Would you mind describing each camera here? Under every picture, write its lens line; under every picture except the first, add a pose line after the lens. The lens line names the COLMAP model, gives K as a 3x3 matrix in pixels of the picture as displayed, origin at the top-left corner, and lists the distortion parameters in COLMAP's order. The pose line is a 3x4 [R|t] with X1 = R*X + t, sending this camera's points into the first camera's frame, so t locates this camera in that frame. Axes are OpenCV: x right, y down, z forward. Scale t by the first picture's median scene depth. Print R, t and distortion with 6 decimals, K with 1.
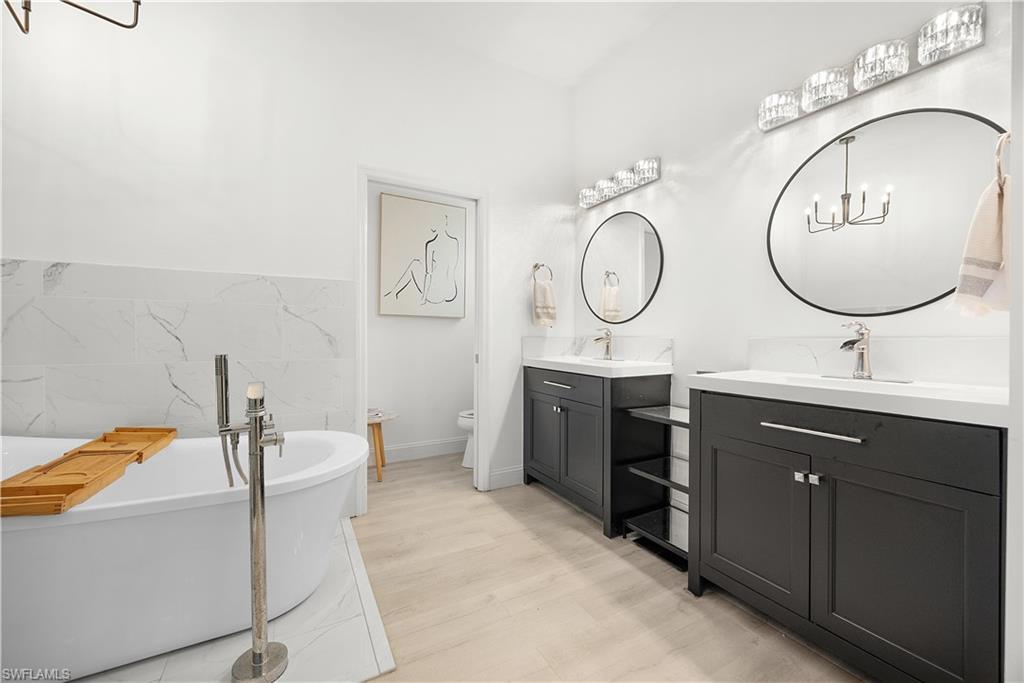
lens RADIAL K [[396.5, 0, 512.0], [0, 396.5, 341.5], [0, 0, 1]] dist [-0.005929, -0.000434]
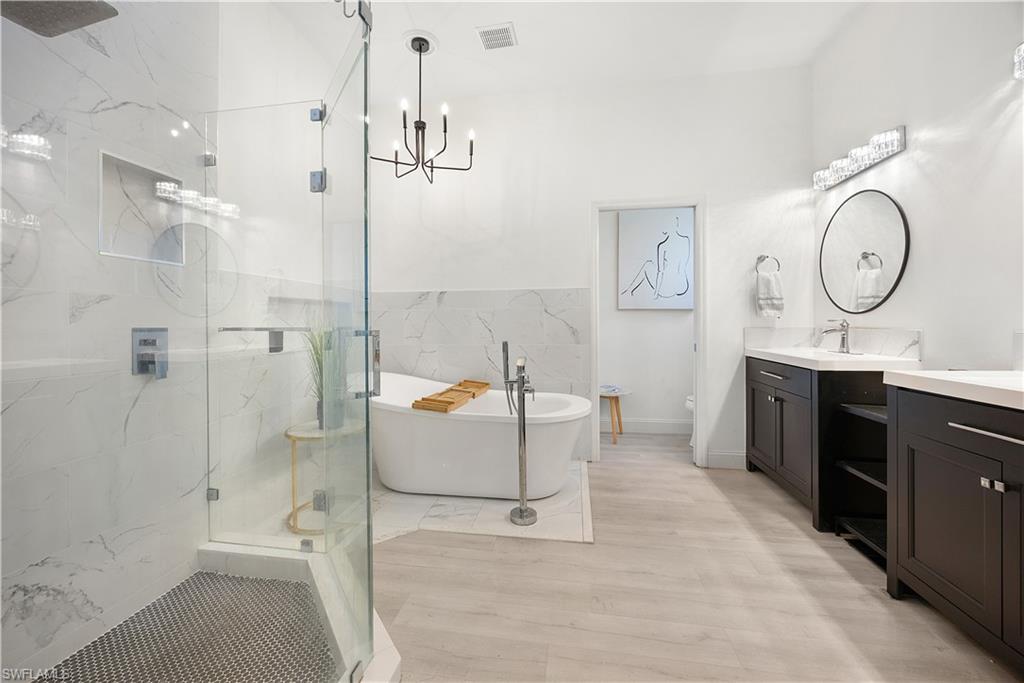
lens RADIAL K [[420.3, 0, 510.6], [0, 420.3, 329.6], [0, 0, 1]] dist [-0.000019, -0.000125]
pose [[0.784738, 0.002003, -0.619824, 0.266631], [0.002303, 0.999978, 0.006148, -0.018139], [0.619823, -0.006252, 0.784717, -0.283261]]
